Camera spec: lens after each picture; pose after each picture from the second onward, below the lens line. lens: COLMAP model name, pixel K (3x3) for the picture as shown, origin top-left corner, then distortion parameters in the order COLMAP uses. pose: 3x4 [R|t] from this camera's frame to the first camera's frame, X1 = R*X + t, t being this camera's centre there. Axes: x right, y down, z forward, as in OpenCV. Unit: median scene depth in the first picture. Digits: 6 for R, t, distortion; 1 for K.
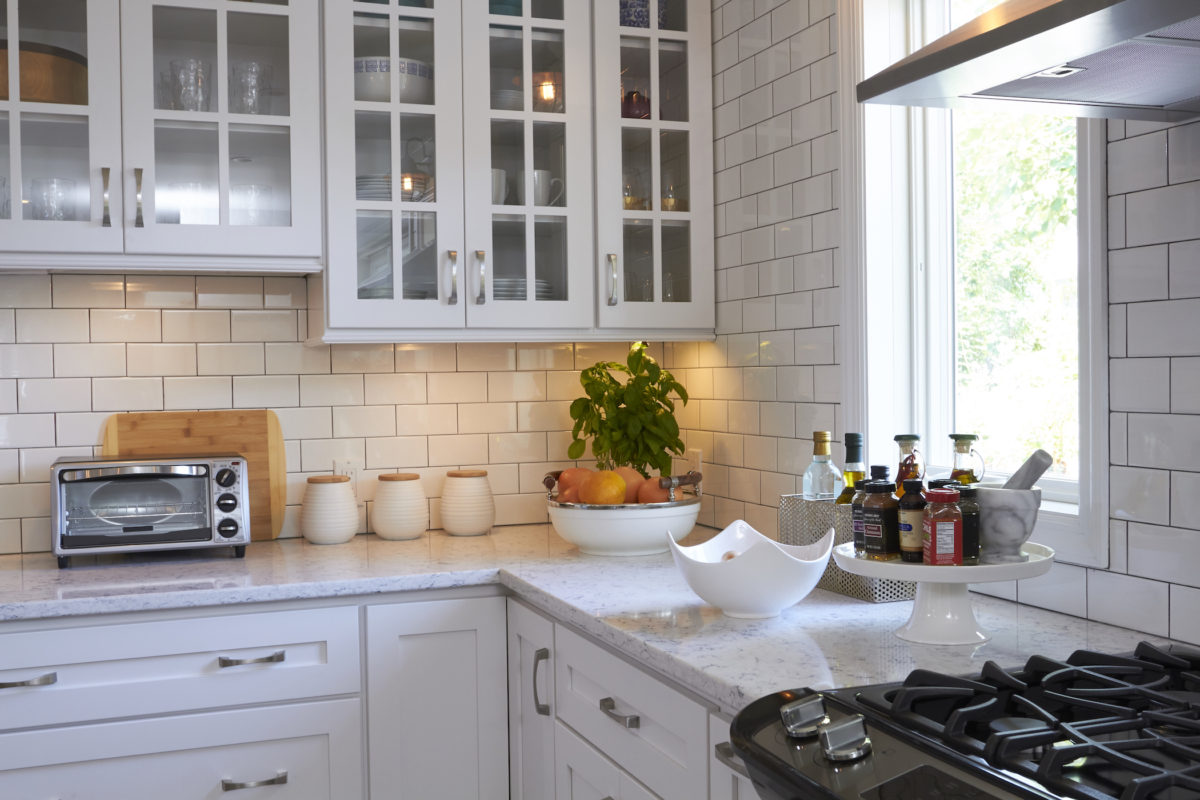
lens RADIAL K [[1231.2, 0, 596.7], [0, 1231.2, 402.3], [0, 0, 1]] dist [-0.061564, 0.000000]
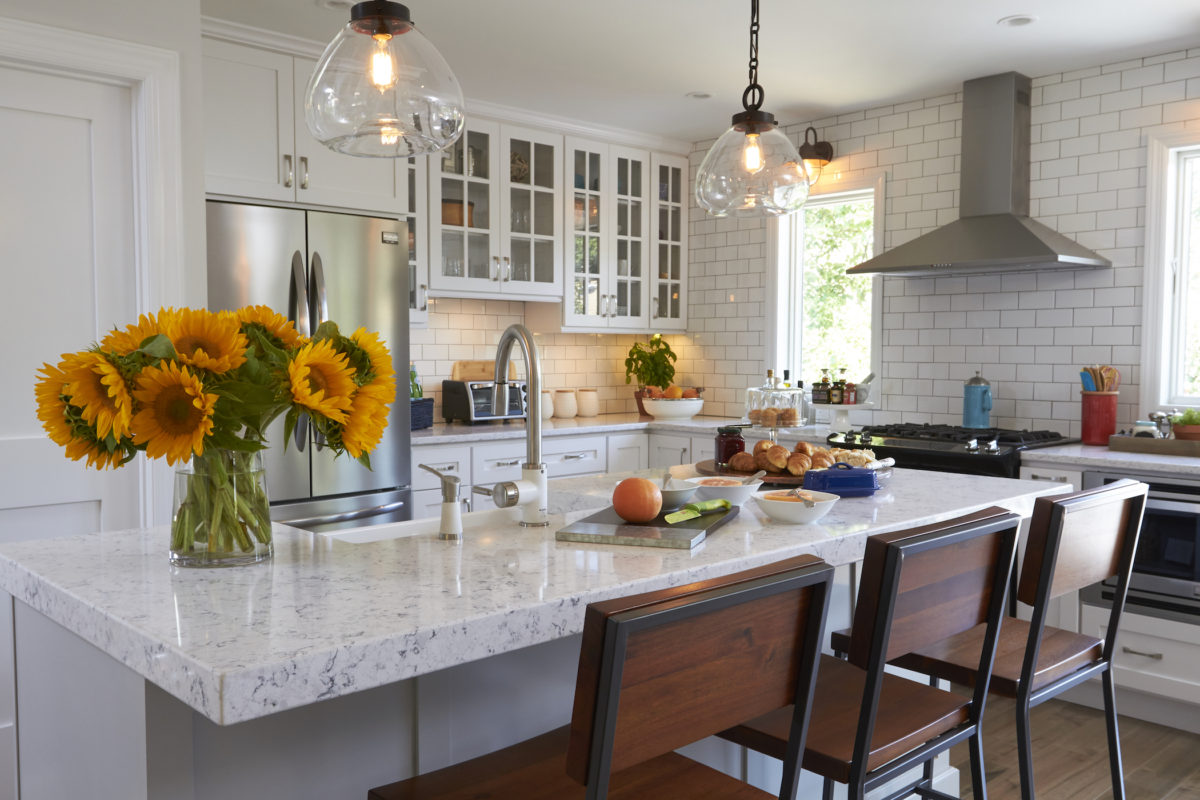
lens RADIAL K [[1019.1, 0, 600.6], [0, 1019.1, 430.2], [0, 0, 1]] dist [0.010623, 0.002135]
pose [[0.924874, -0.012103, 0.380081, -0.875775], [-0.008717, 0.998556, 0.053008, 0.034364], [-0.380174, -0.052339, 0.923433, -0.835627]]
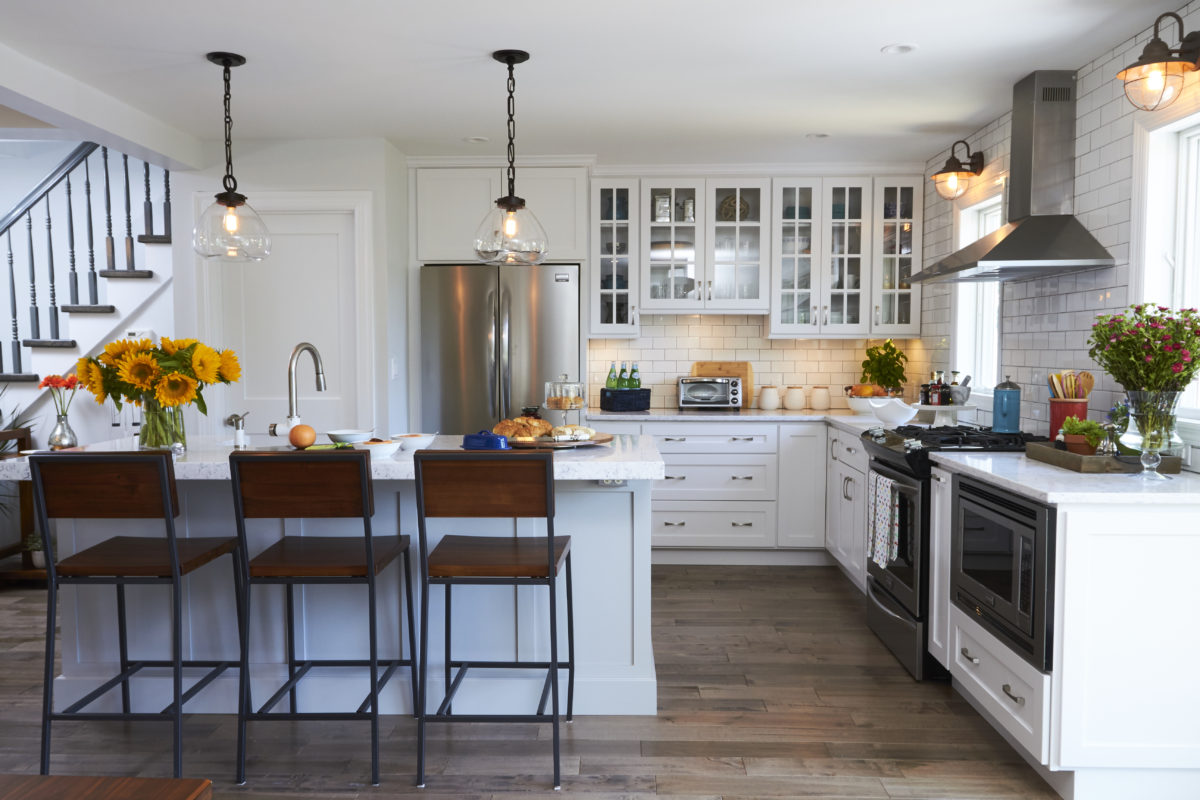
lens RADIAL K [[959.7, 0, 598.3], [0, 959.7, 404.6], [0, 0, 1]] dist [0.031006, 0.012508]
pose [[0.923493, 0.038842, -0.381643, 0.268510], [-0.023653, 0.998733, 0.044411, 0.015338], [0.382885, -0.031987, 0.923242, -1.211996]]
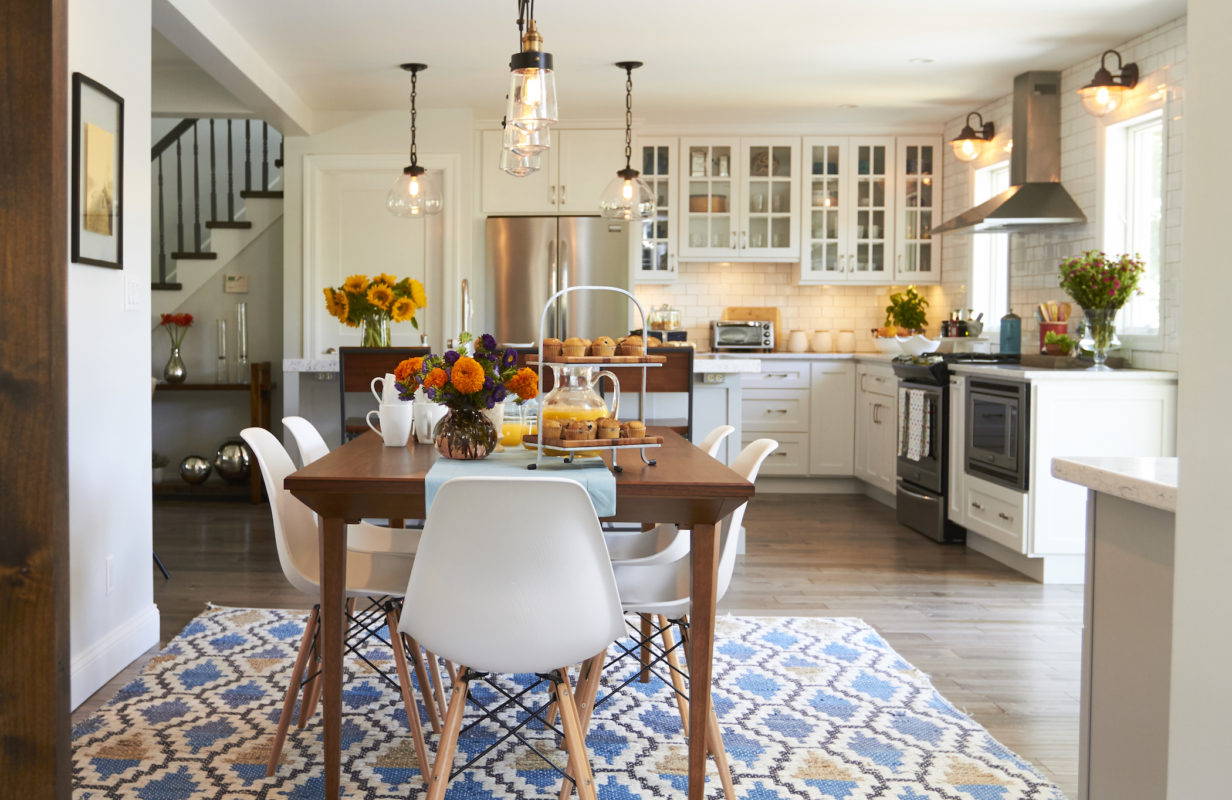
lens RADIAL K [[1370.7, 0, 439.1], [0, 1370.7, 359.5], [0, 0, 1]] dist [0.008726, 0.000000]
pose [[0.912615, 0.031671, -0.407591, 0.357787], [-0.028476, 0.999498, 0.013905, 0.115046], [0.407826, -0.001083, 0.913059, -2.473074]]
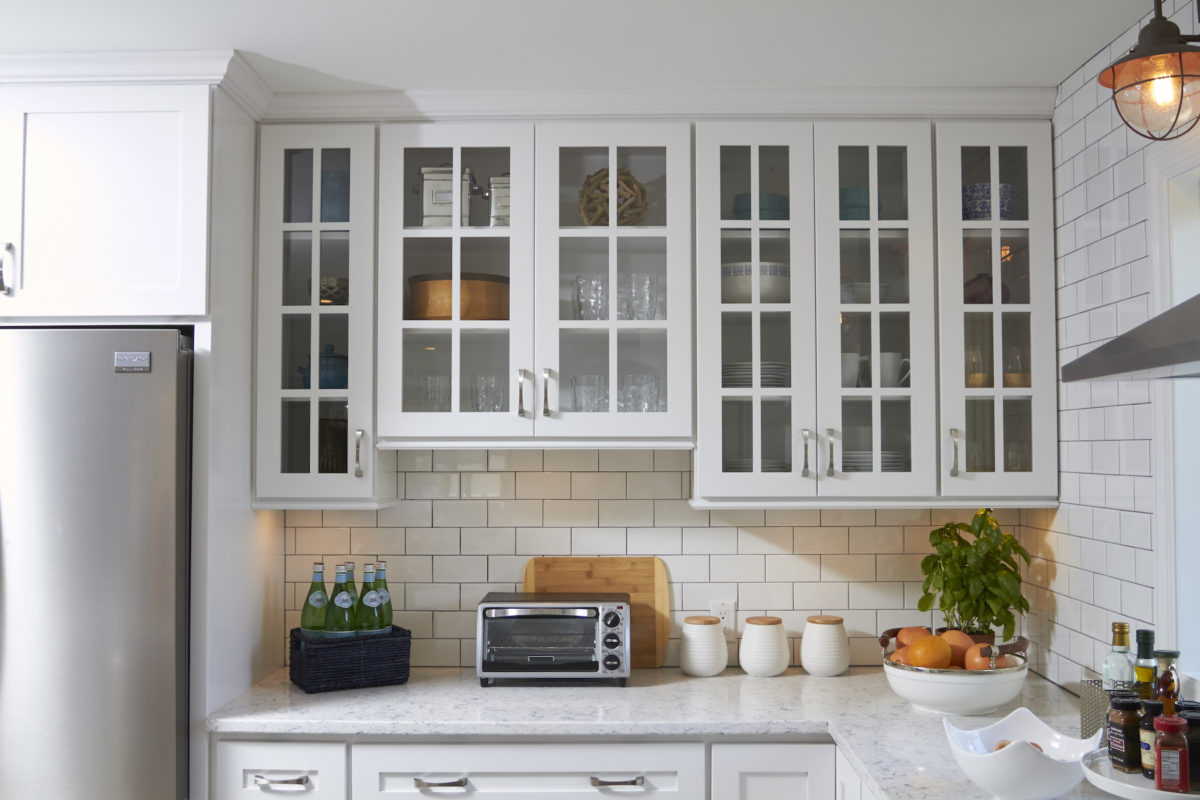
lens RADIAL K [[1191.1, 0, 630.7], [0, 1191.1, 413.0], [0, 0, 1]] dist [-0.034466, 0.000000]
pose [[0.934706, 0.002374, -0.355413, 0.124074], [-0.019015, 0.998880, -0.043336, -0.086814], [0.354912, 0.047265, 0.933704, -0.092826]]
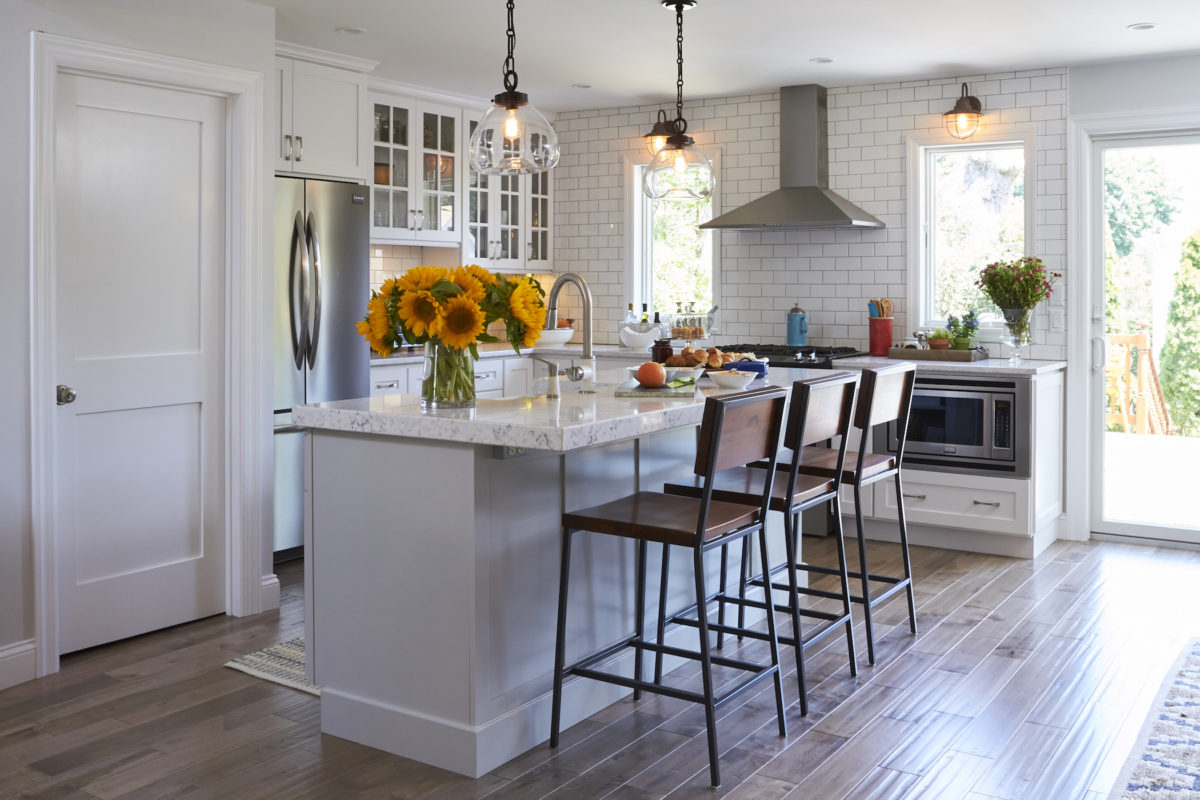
lens RADIAL K [[1159.2, 0, 606.9], [0, 1159.2, 342.2], [0, 0, 1]] dist [-0.115286, 0.000000]
pose [[0.810116, -0.012108, 0.586145, -1.450573], [-0.000870, 0.999761, 0.021855, 0.050510], [-0.586269, -0.018215, 0.809911, -1.295458]]
